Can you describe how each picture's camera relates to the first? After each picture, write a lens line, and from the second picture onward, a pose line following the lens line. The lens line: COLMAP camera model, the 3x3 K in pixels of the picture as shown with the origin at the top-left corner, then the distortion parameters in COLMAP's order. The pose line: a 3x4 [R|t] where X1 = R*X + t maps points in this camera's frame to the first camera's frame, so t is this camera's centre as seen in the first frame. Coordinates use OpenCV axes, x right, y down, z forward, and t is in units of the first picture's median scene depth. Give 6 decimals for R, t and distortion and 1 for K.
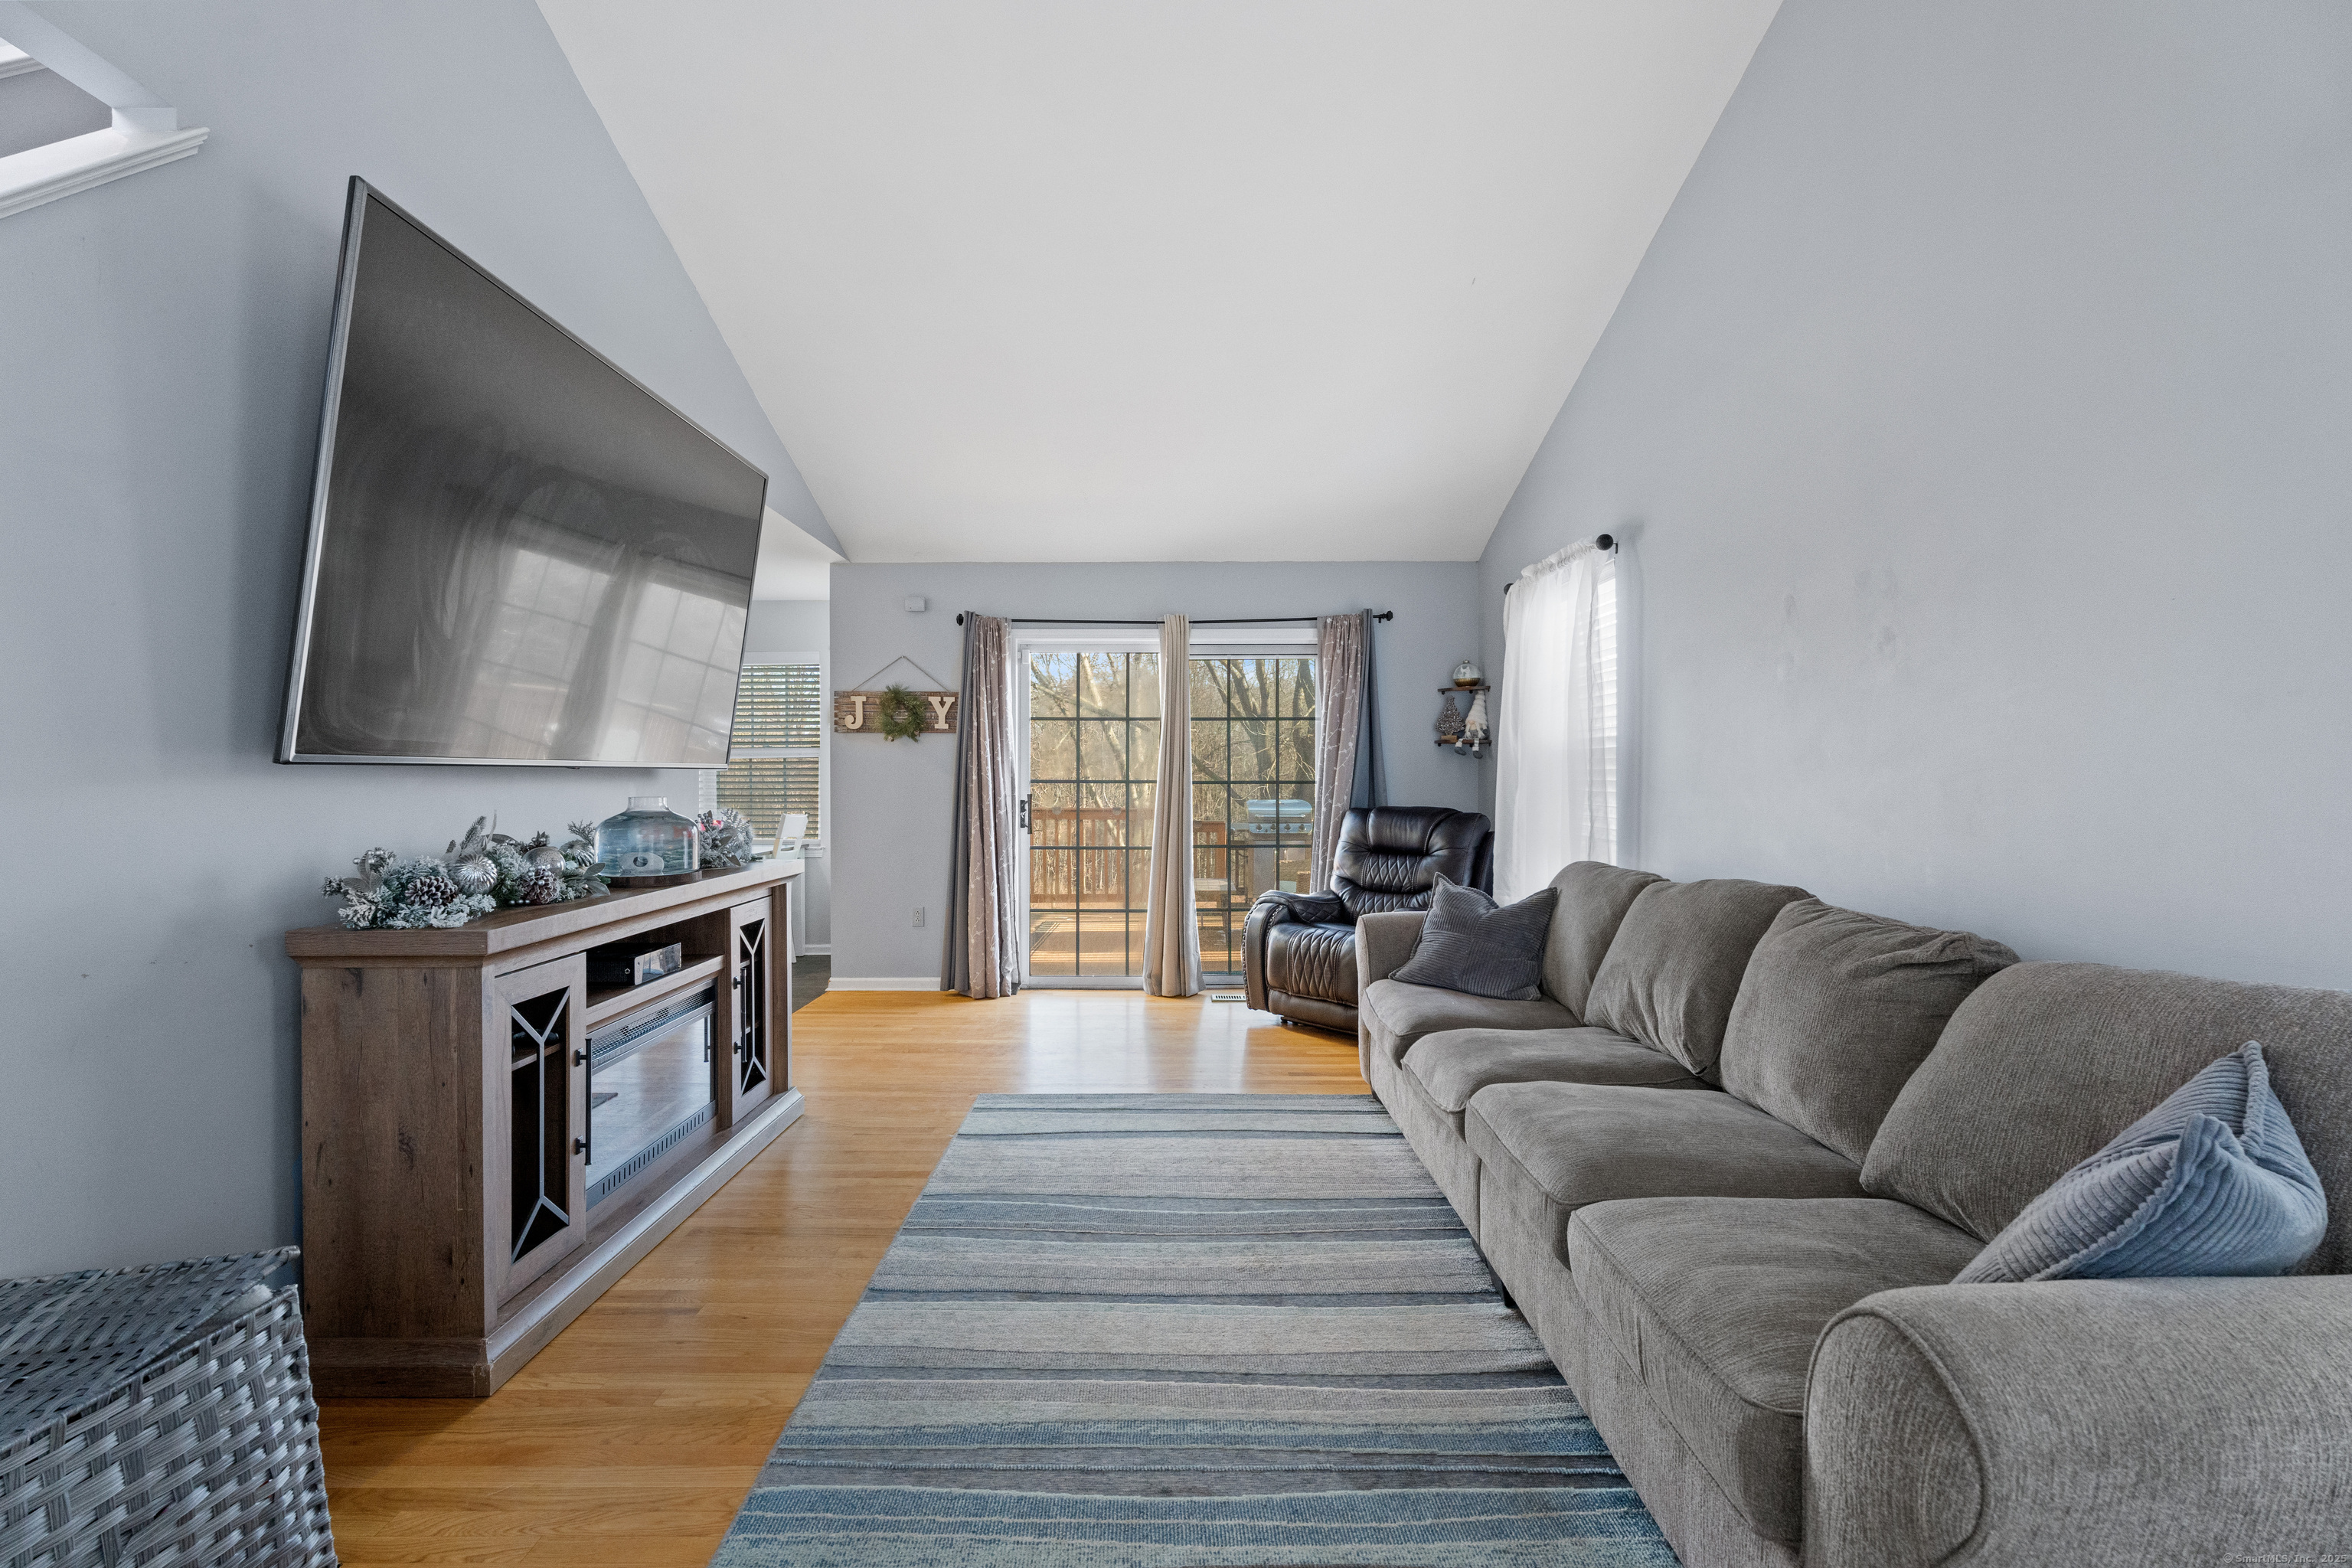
lens RADIAL K [[1040.3, 0, 1165.4], [0, 1040.3, 784.4], [0, 0, 1]] dist [0.003665, -0.001317]
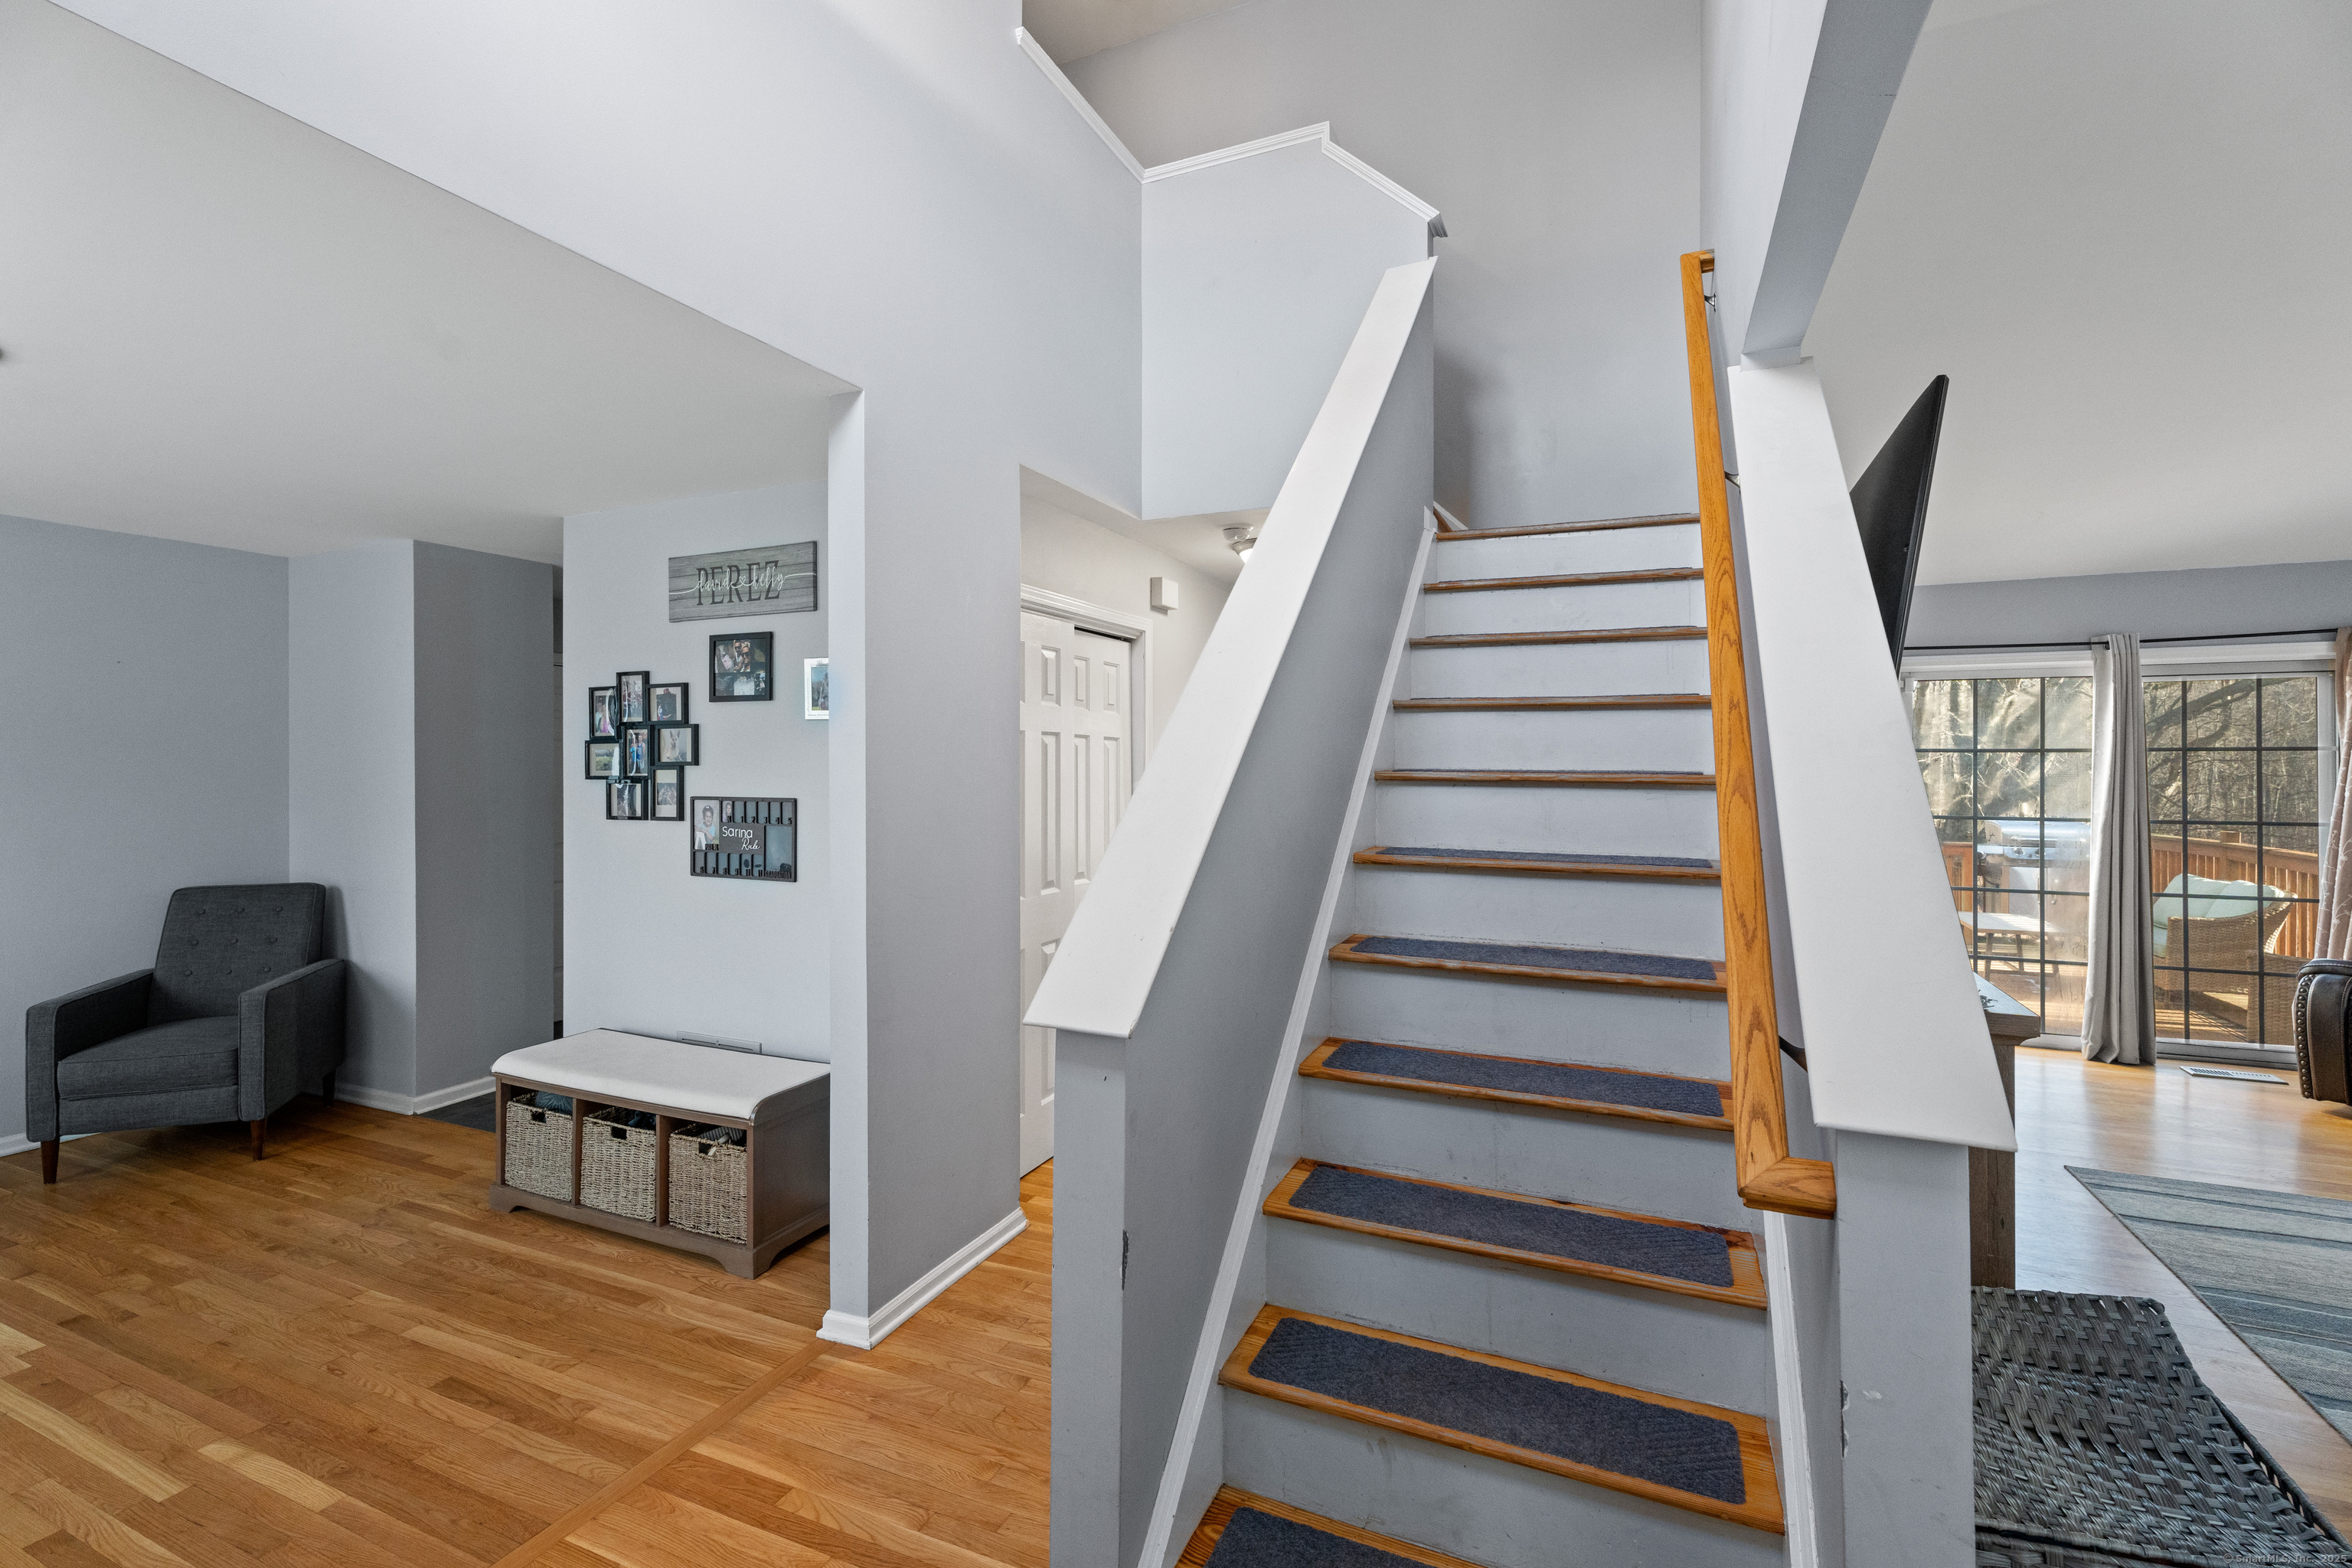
lens RADIAL K [[1040.3, 0, 1173.4], [0, 1040.3, 767.2], [0, 0, 1]] dist [0.003665, -0.001317]
pose [[0.911079, 0.000451, -0.412231, -0.687215], [-0.003174, 0.999977, -0.005922, -0.078846], [0.412219, 0.006704, 0.911060, -0.277473]]
